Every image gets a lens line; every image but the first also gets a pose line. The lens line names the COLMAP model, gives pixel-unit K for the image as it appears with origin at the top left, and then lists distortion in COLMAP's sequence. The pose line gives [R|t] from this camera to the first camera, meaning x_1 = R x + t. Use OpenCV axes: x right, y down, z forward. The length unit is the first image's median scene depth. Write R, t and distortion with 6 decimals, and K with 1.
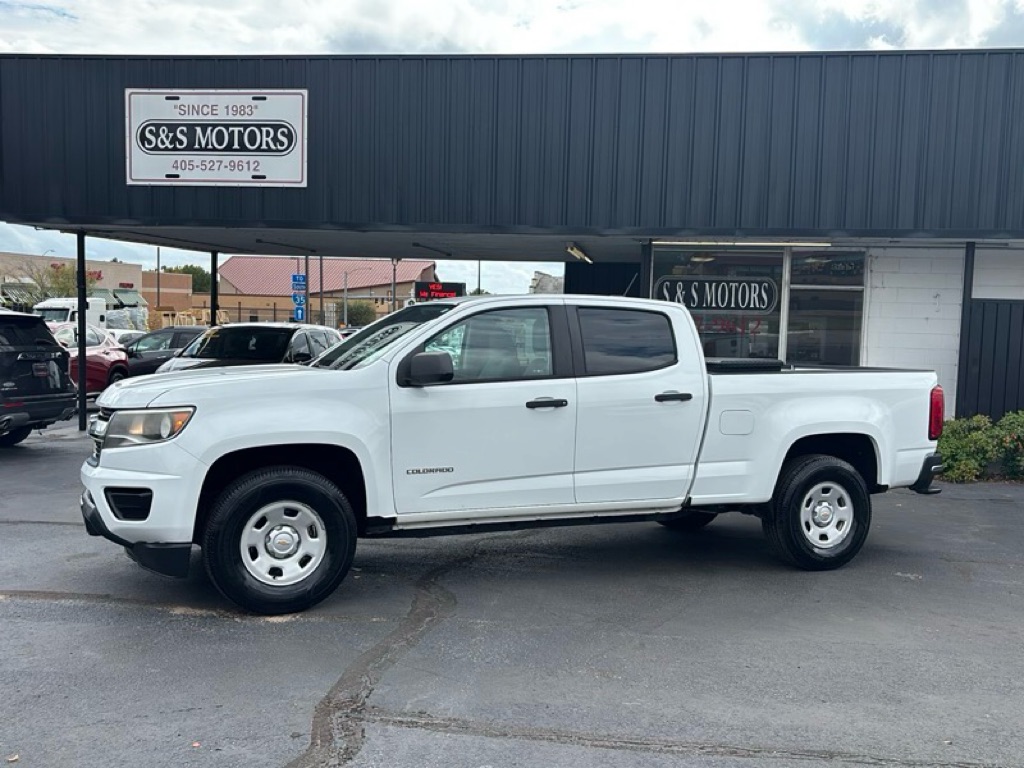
lens RADIAL K [[984.9, 0, 518.3], [0, 984.9, 381.0], [0, 0, 1]] dist [0.020321, 0.000000]
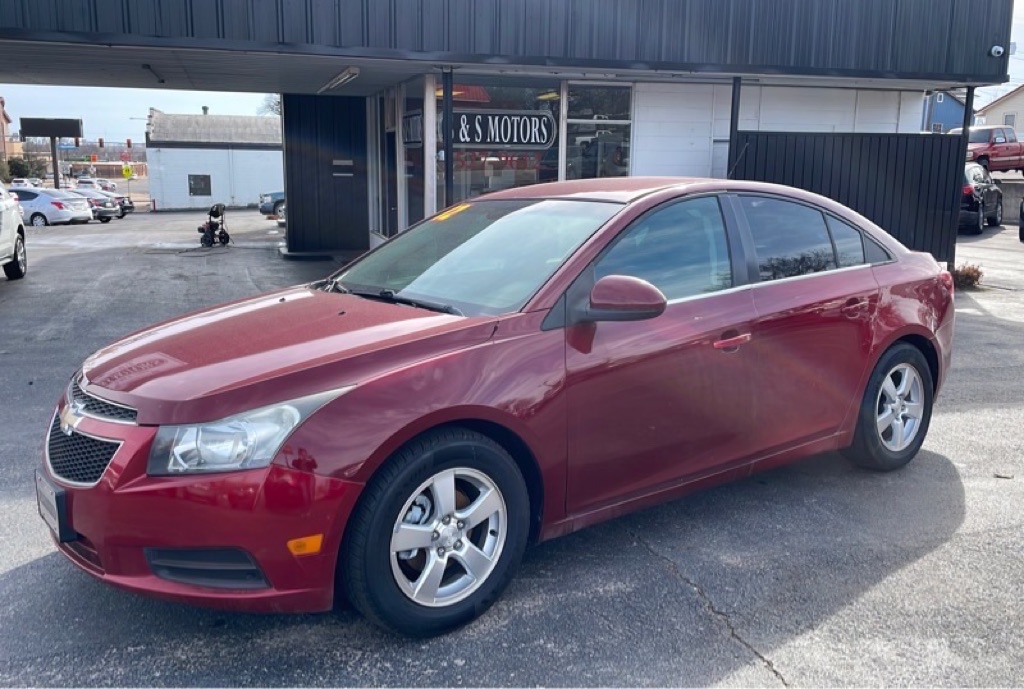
lens RADIAL K [[878.5, 0, 517.8], [0, 878.5, 338.2], [0, 0, 1]] dist [0.076640, -0.095471]
pose [[0.905540, -0.099839, 0.412346, -0.177500], [0.041631, 0.988136, 0.147828, -0.011463], [-0.422214, -0.116698, 0.898953, 0.189343]]
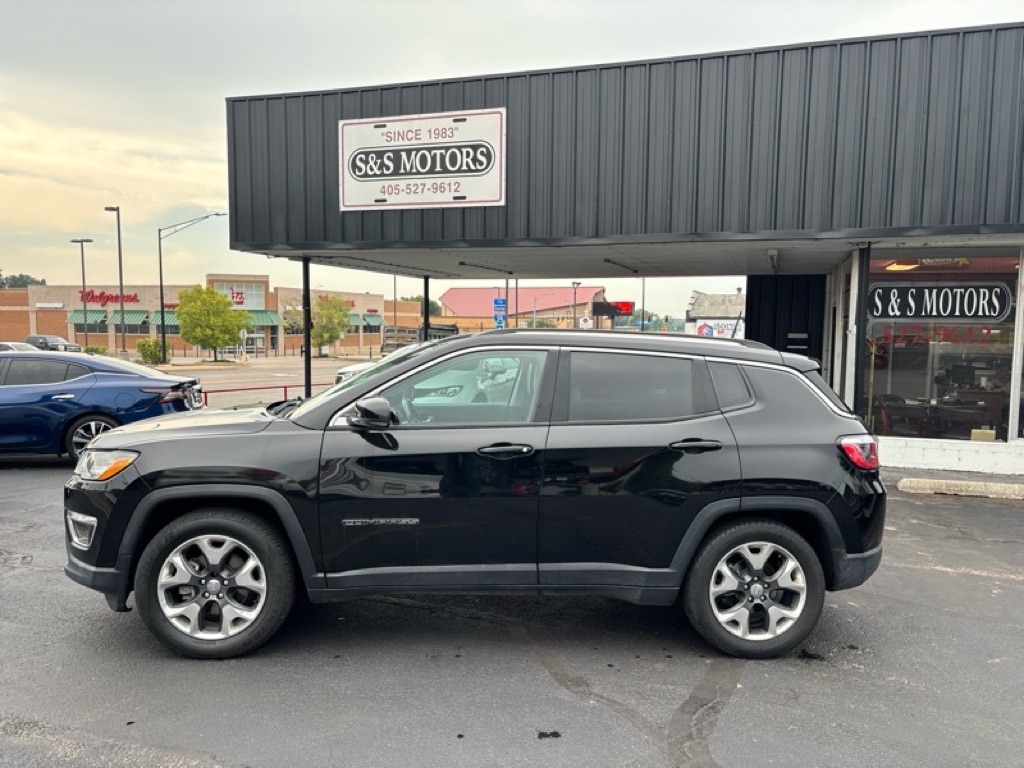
lens RADIAL K [[772.7, 0, 519.1], [0, 772.7, 380.5], [0, 0, 1]] dist [0.028239, -0.011544]
pose [[0.981027, -0.002202, -0.193861, -0.045915], [0.001868, 0.999996, -0.001903, -0.014188], [0.193865, 0.001505, 0.981027, 0.220988]]
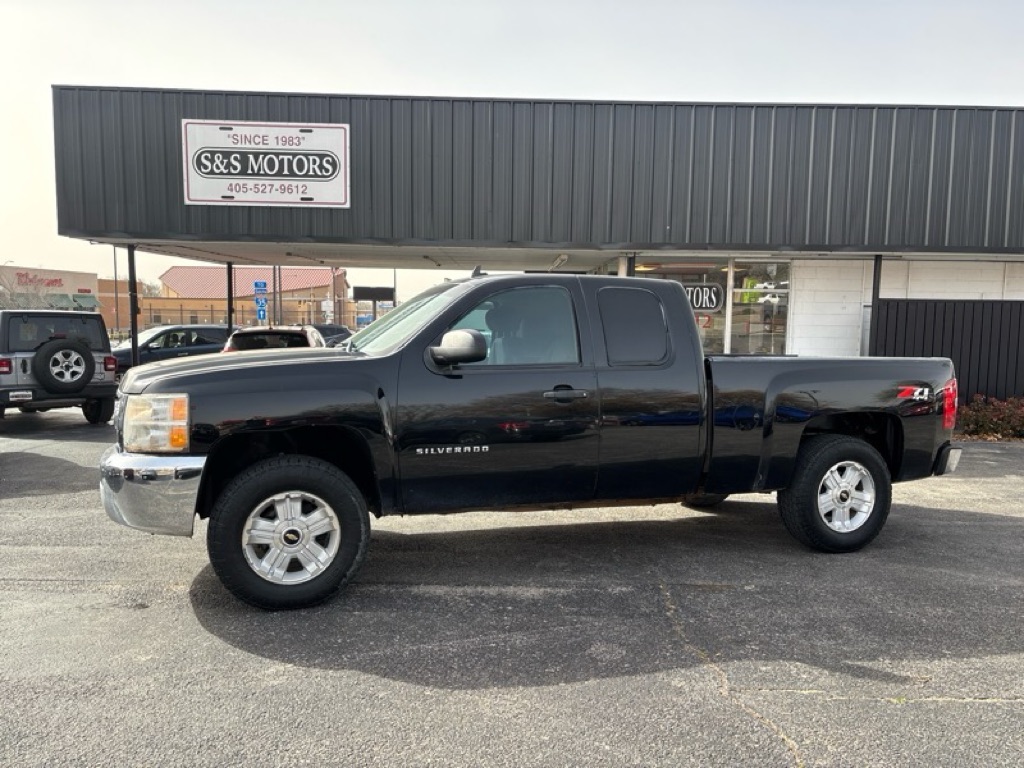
lens RADIAL K [[772.7, 0, 522.2], [0, 772.7, 380.9], [0, 0, 1]] dist [0.028239, -0.011544]
pose [[0.988955, -0.024196, 0.146227, -0.149822], [0.020931, 0.999497, 0.023827, -0.009028], [-0.146730, -0.020503, 0.988964, 0.055241]]
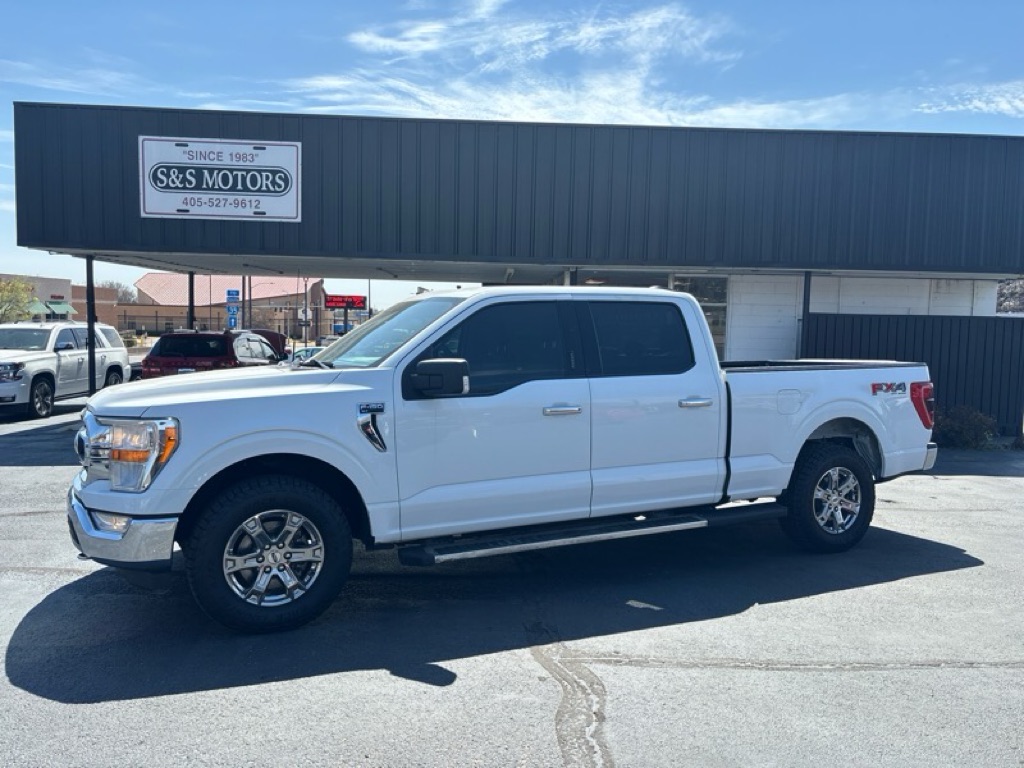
lens RADIAL K [[772.7, 0, 515.6], [0, 772.7, 376.3], [0, 0, 1]] dist [0.028239, -0.011544]
pose [[0.986233, -0.015992, 0.164585, -0.112729], [0.015111, 0.999864, 0.006604, -0.008456], [-0.164668, -0.004026, 0.986341, 0.011053]]
